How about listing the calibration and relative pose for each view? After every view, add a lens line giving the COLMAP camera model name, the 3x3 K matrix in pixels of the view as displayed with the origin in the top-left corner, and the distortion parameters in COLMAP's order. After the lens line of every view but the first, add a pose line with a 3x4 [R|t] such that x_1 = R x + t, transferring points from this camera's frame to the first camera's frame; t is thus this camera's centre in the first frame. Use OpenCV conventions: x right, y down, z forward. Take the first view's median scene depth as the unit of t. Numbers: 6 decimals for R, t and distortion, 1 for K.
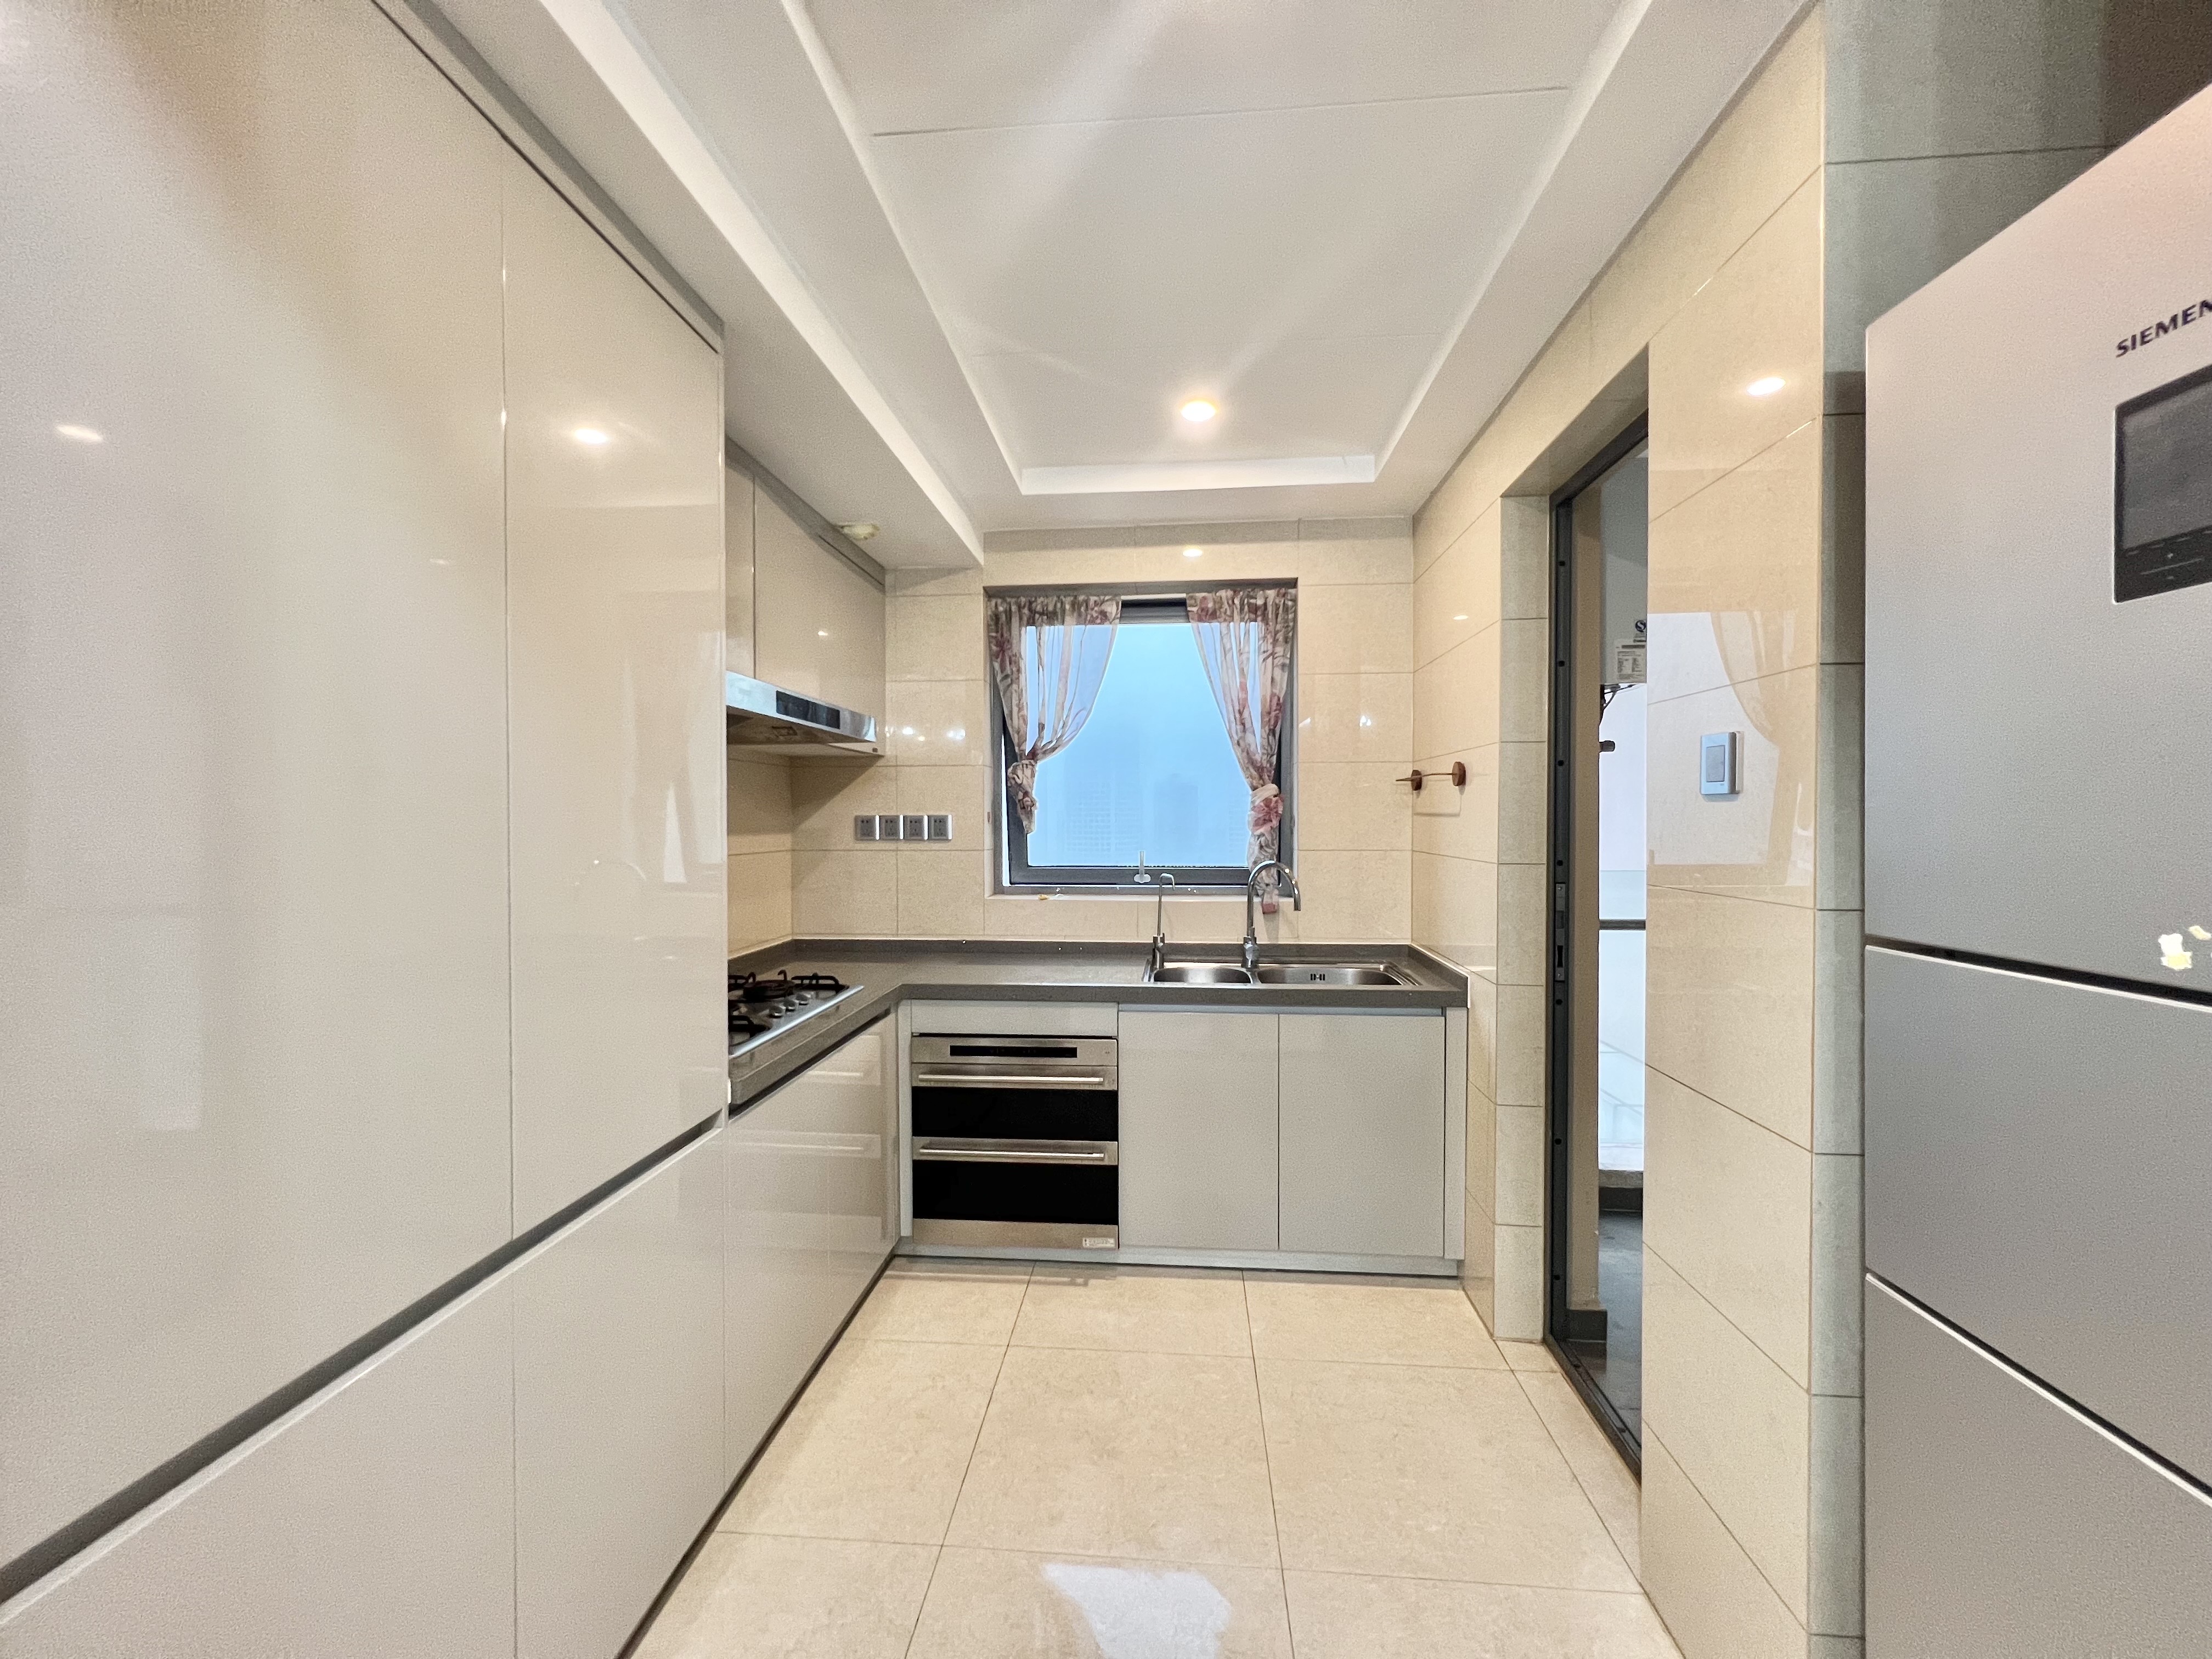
lens RADIAL K [[883.7, 0, 1106.2], [0, 883.7, 825.7], [0, 0, 1]] dist [0.002076, -0.001215]
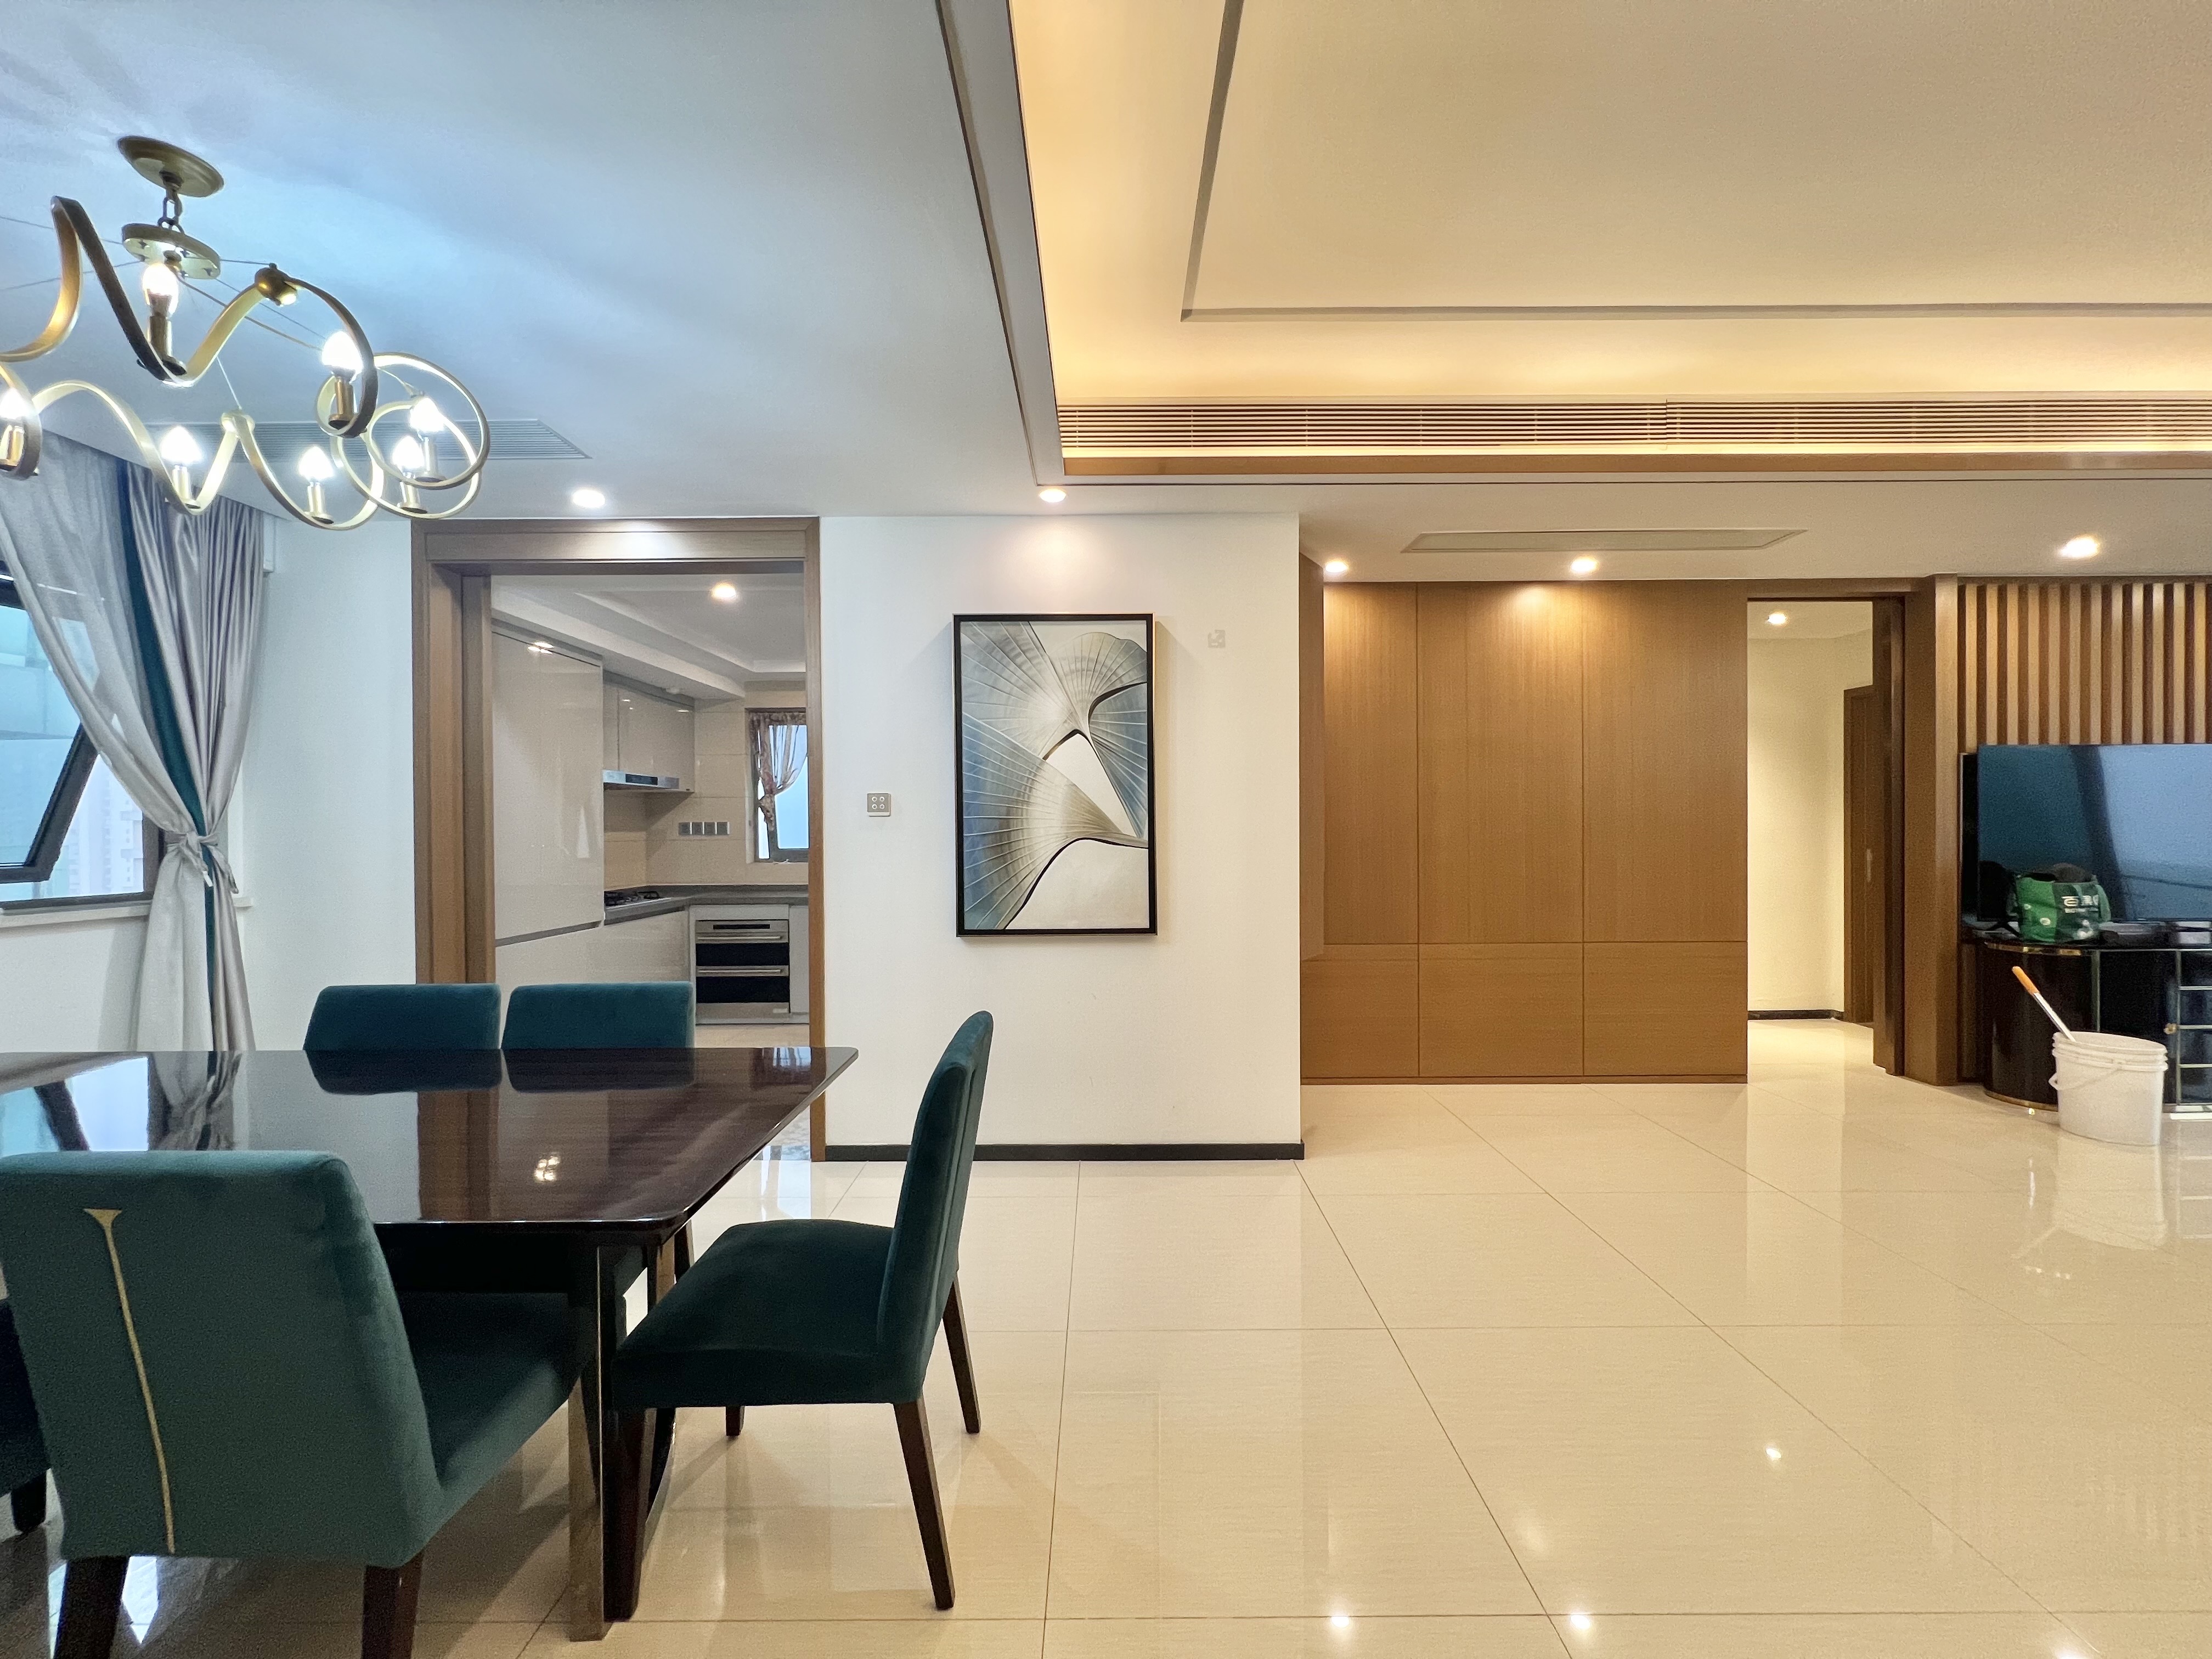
lens RADIAL K [[883.7, 0, 1106.2], [0, 883.7, 830.5], [0, 0, 1]] dist [0.002076, -0.001215]
pose [[0.996650, -0.003873, 0.081694, 0.545236], [0.004710, 0.999938, -0.010059, 0.033392], [-0.081650, 0.010410, 0.996607, -1.130354]]
